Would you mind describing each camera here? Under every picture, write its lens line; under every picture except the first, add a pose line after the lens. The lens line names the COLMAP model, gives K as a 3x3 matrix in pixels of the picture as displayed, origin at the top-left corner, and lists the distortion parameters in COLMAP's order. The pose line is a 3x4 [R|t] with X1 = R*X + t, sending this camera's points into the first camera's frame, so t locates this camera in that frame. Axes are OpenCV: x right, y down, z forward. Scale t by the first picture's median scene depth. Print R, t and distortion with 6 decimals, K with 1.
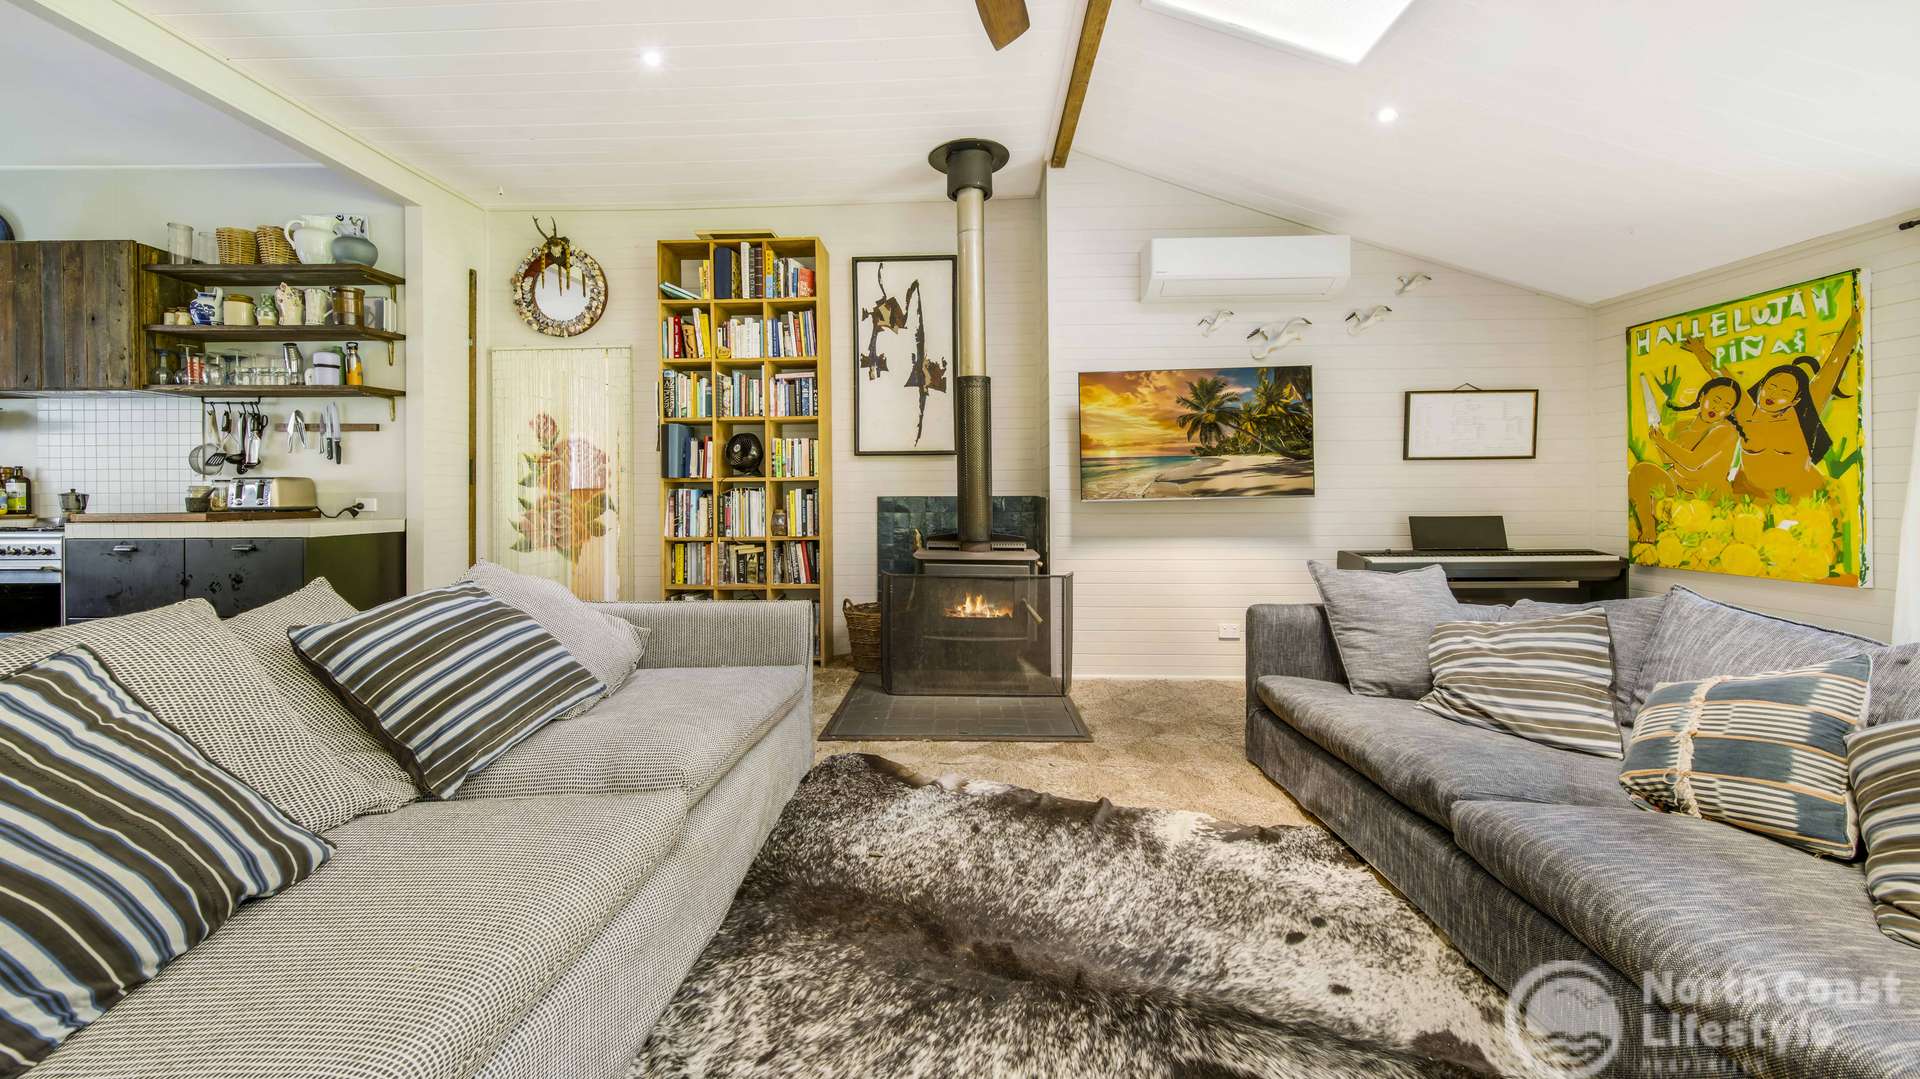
lens RADIAL K [[690.6, 0, 965.7], [0, 690.6, 493.2], [0, 0, 1]] dist [0.005623, -0.001081]
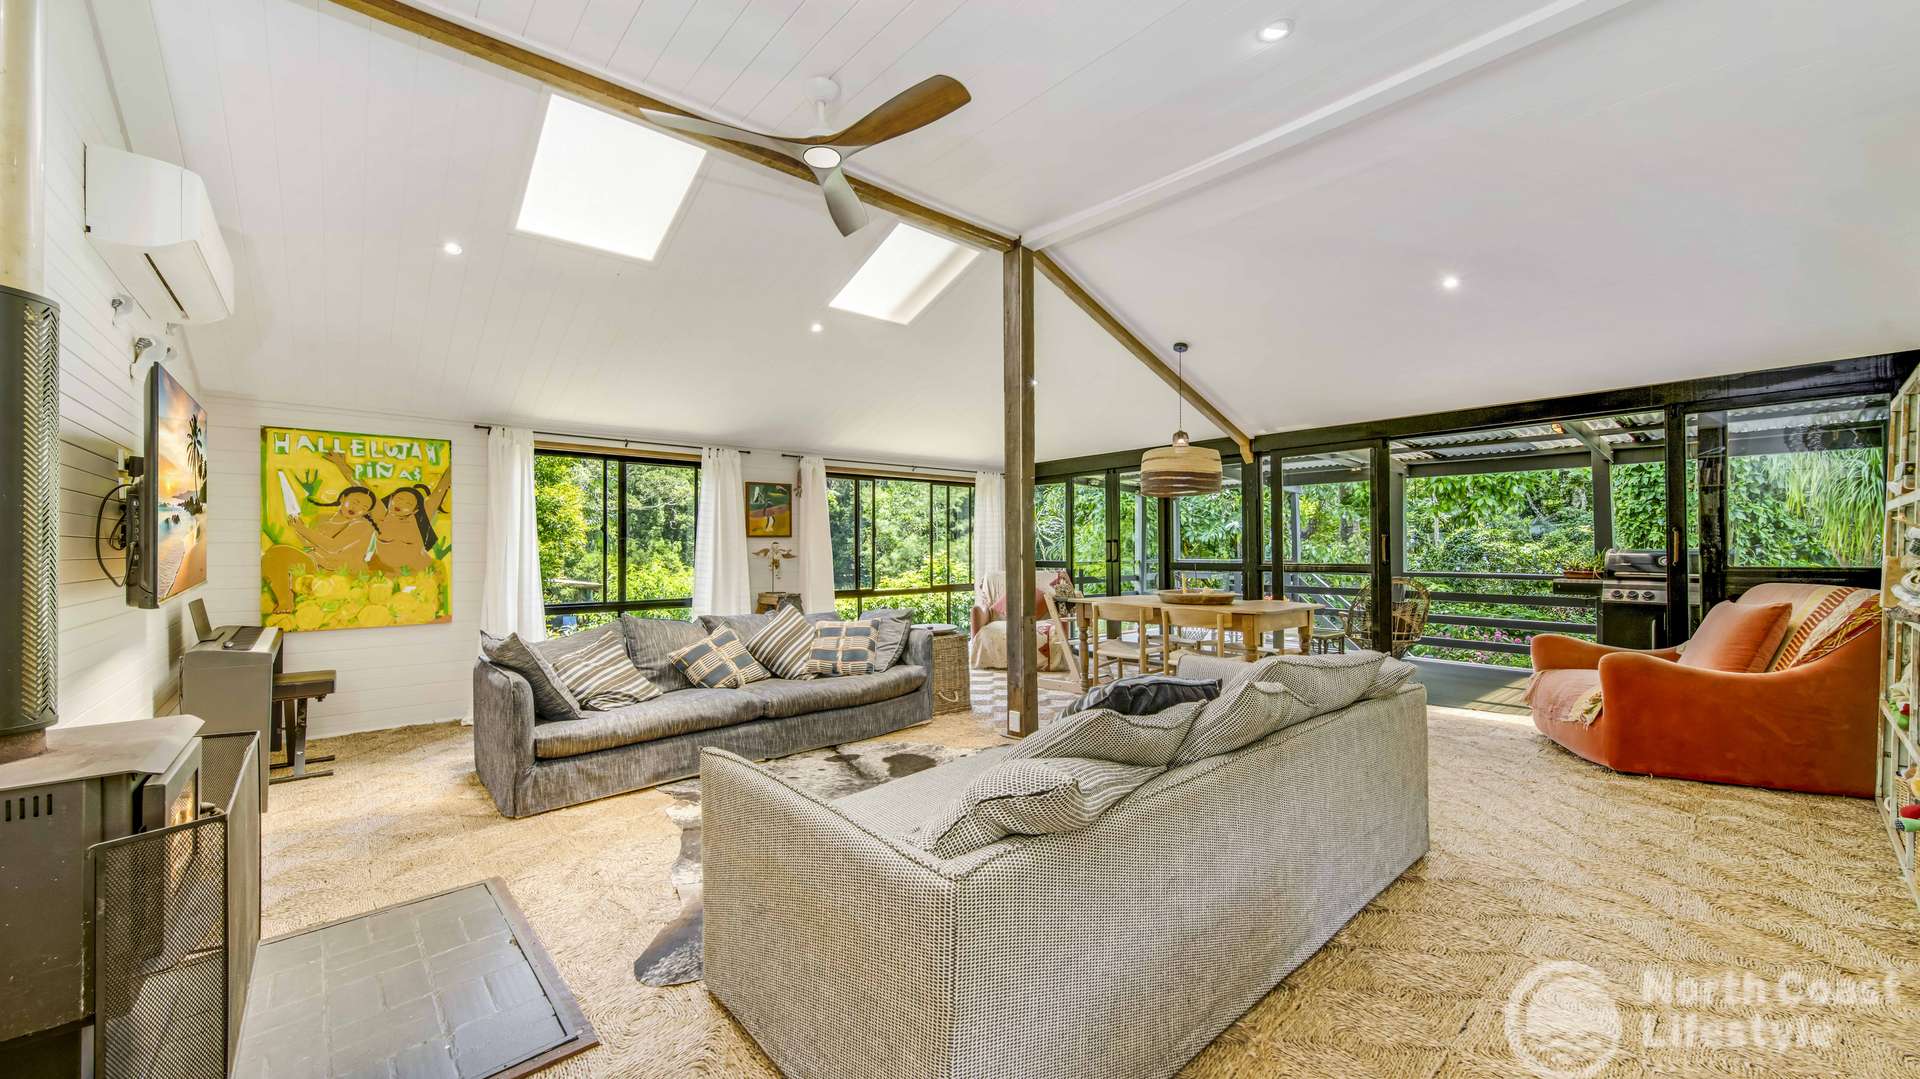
lens RADIAL K [[713.4, 0, 952.2], [0, 713.4, 542.7], [0, 0, 1]] dist [0.000705, -0.000197]
pose [[-0.678973, 0.012166, 0.734062, -0.616853], [0.005088, 0.999917, -0.011866, -0.025506], [-0.734146, -0.004322, -0.678978, 0.886125]]
